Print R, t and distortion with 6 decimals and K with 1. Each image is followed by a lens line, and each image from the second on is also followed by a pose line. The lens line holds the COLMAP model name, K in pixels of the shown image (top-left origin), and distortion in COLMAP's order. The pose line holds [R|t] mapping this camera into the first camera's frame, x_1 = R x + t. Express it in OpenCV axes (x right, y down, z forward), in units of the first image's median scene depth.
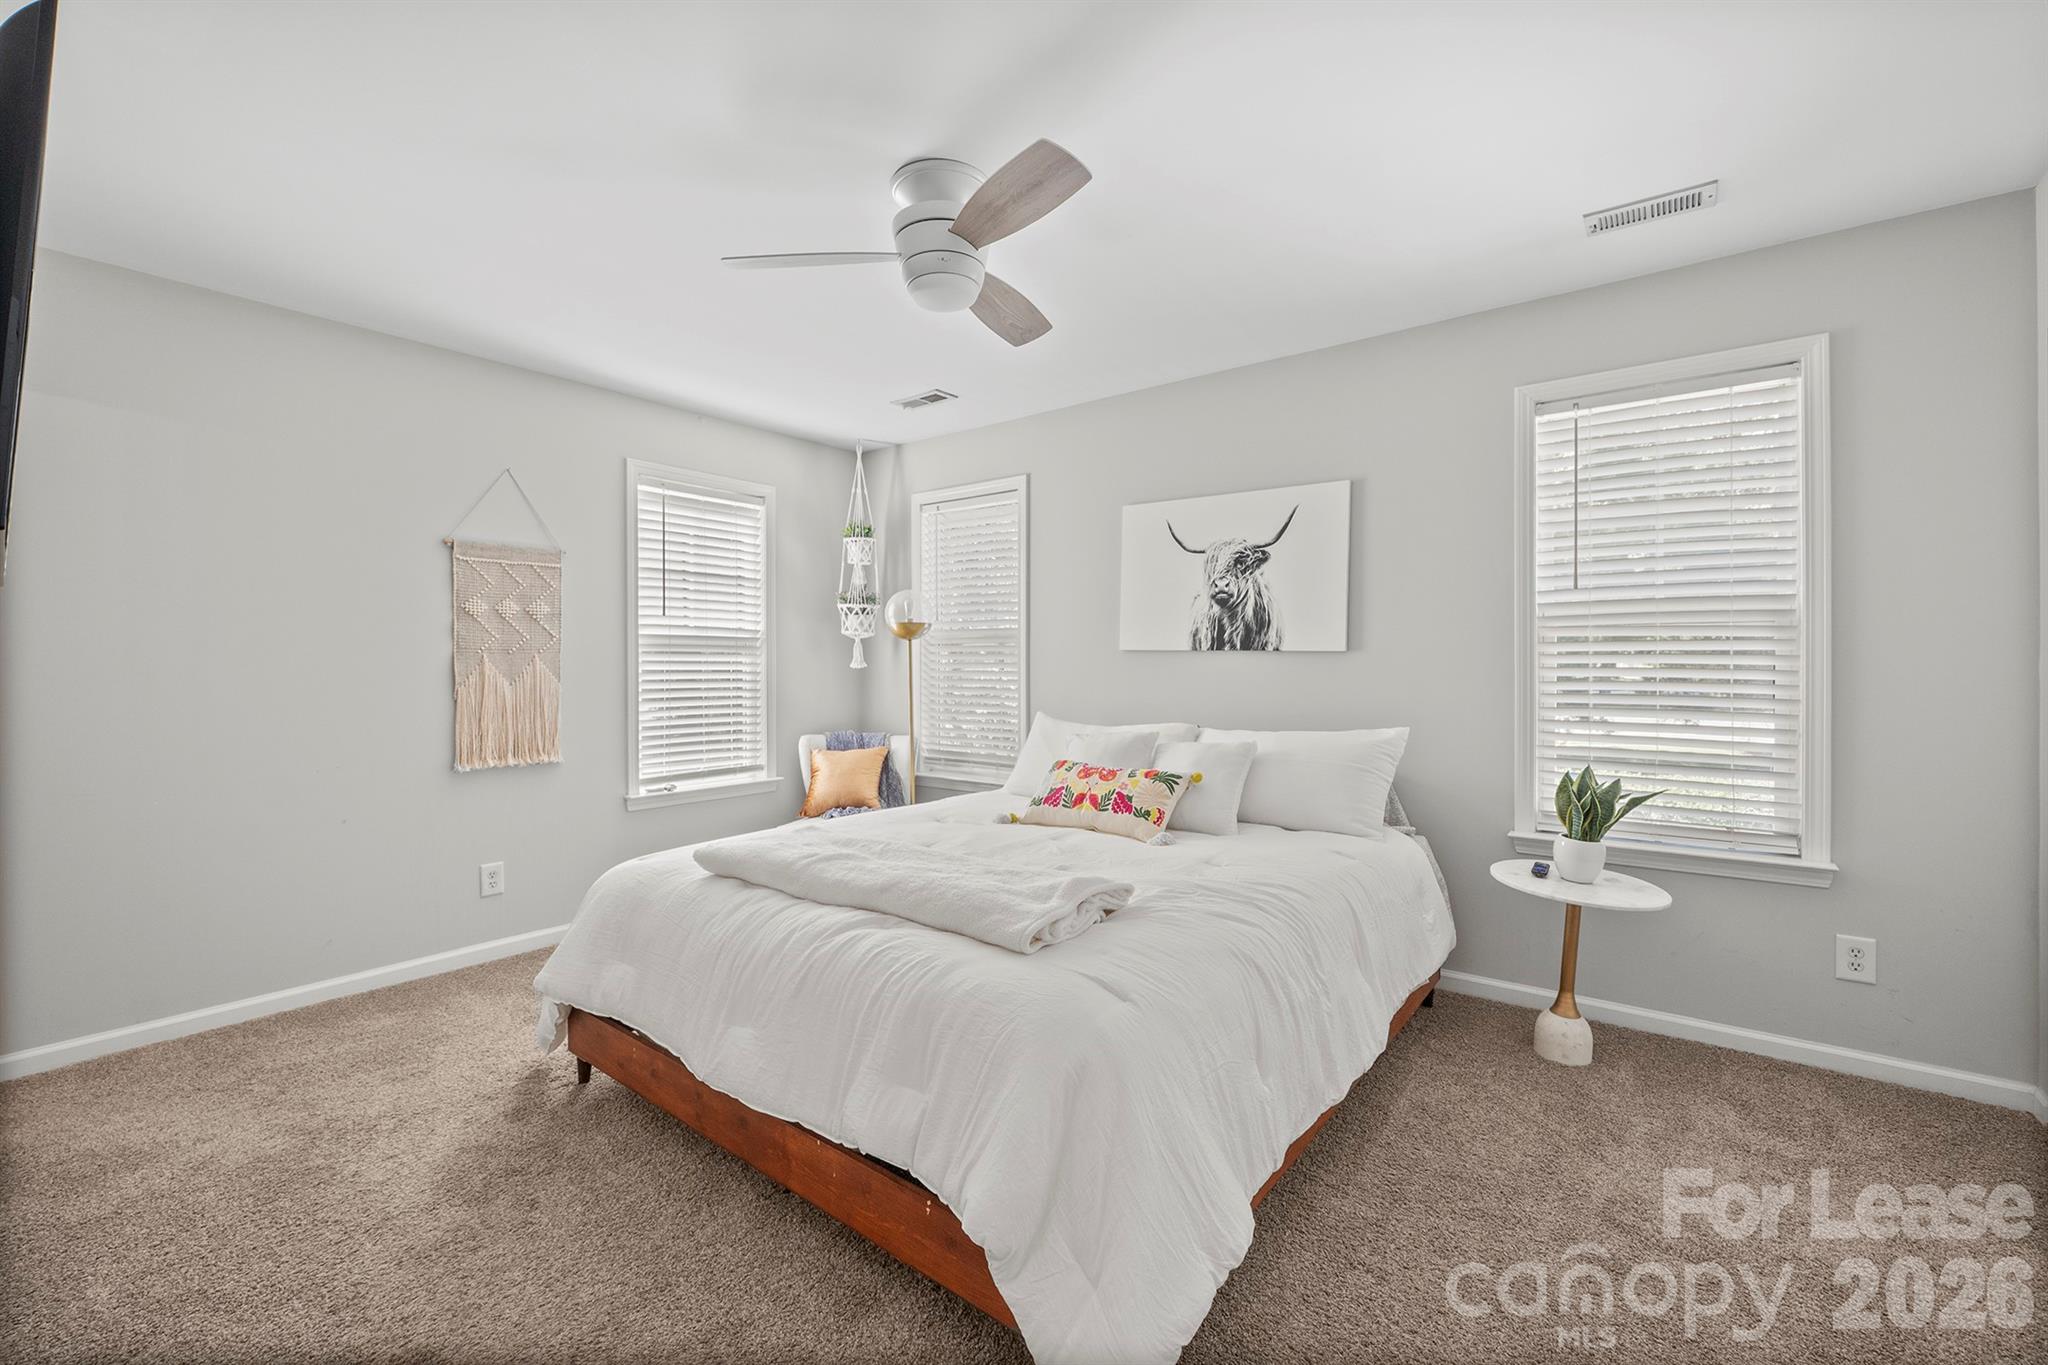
lens RADIAL K [[870.0, 0, 1026.1], [0, 870.0, 646.8], [0, 0, 1]] dist [-0.004872, -0.000340]
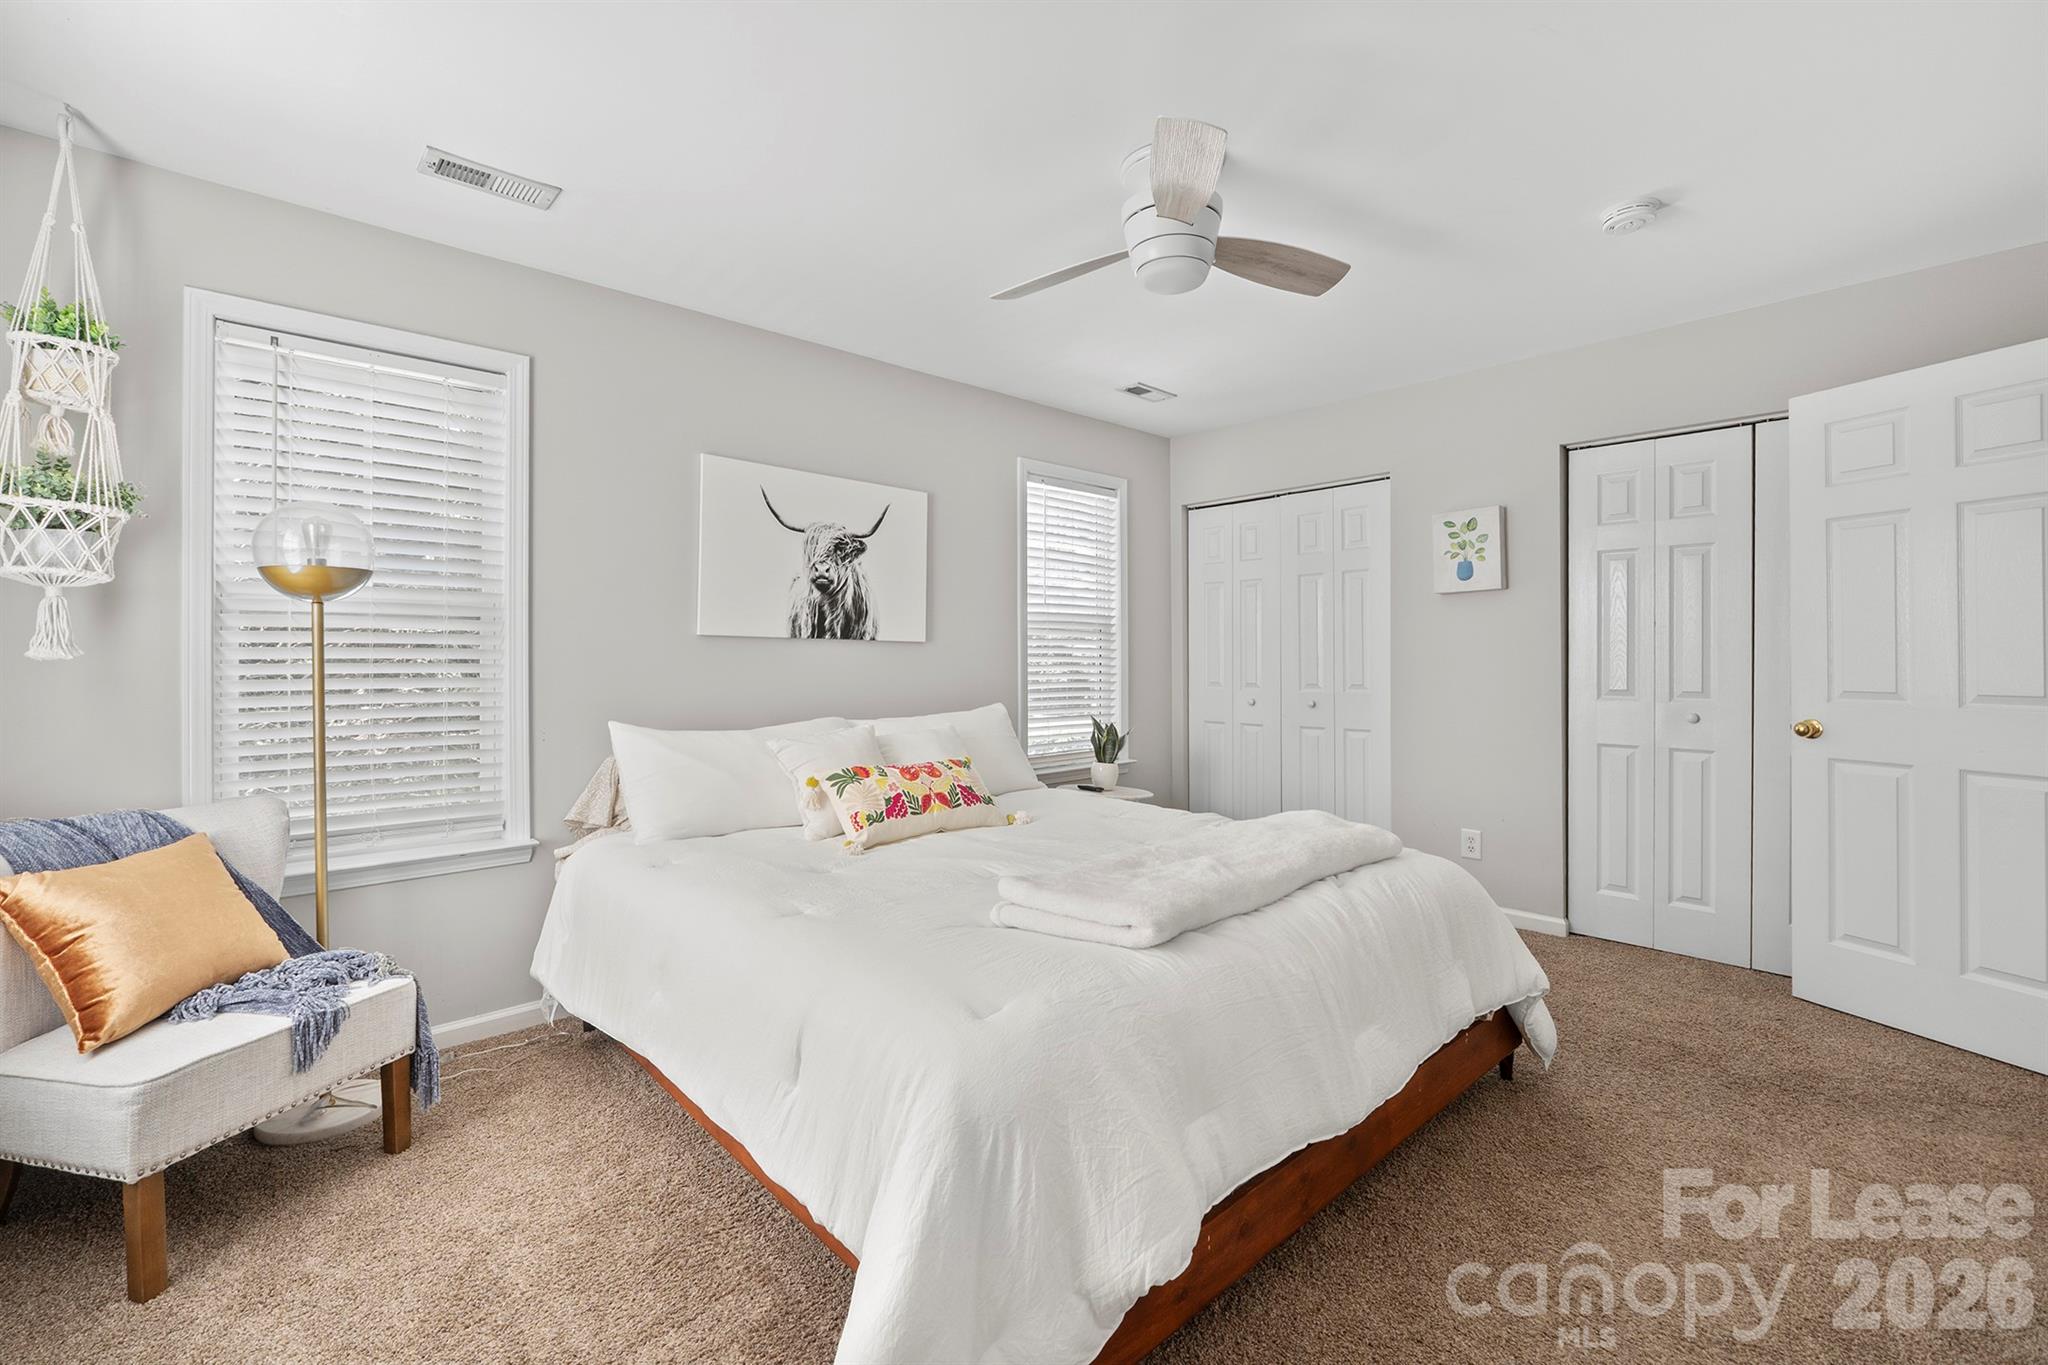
lens RADIAL K [[870.0, 0, 1026.1], [0, 870.0, 646.8], [0, 0, 1]] dist [-0.004872, -0.000340]
pose [[0.156208, 0.010824, 0.987665, -0.686827], [-0.021344, 0.999743, -0.007580, 0.015906], [-0.987494, -0.019897, 0.156398, 0.638990]]
